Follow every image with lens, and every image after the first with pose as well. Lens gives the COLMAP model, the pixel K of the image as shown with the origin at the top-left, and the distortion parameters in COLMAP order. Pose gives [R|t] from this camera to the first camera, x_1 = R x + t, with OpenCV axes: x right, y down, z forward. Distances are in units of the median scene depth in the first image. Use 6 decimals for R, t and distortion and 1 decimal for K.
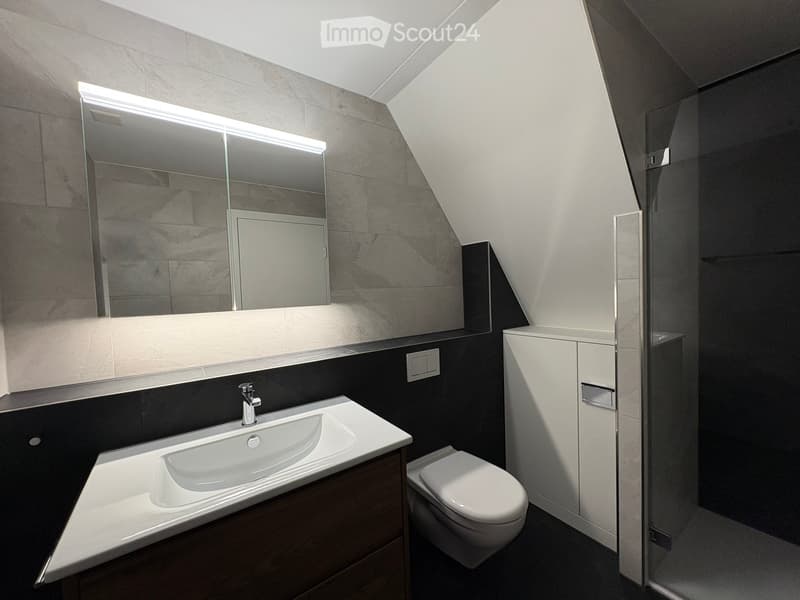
lens RADIAL K [[319.5, 0, 400.0], [0, 319.5, 300.0], [0, 0, 1]] dist [0.000826, 0.000102]
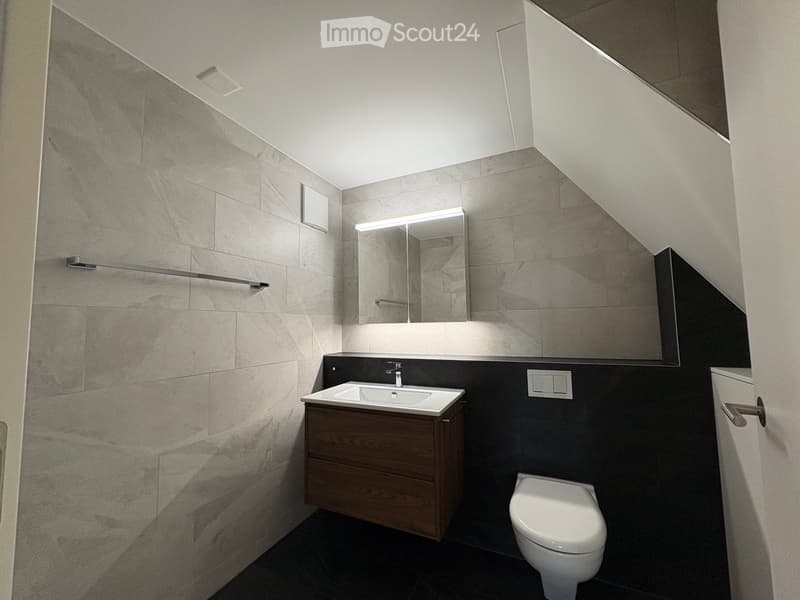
lens RADIAL K [[319.5, 0, 400.0], [0, 319.5, 300.0], [0, 0, 1]] dist [0.000826, 0.000102]
pose [[0.501013, -0.038710, -0.864574, 0.701652], [-0.030773, 0.997571, -0.062497, 0.013762], [0.864892, 0.057917, 0.498605, 0.066283]]
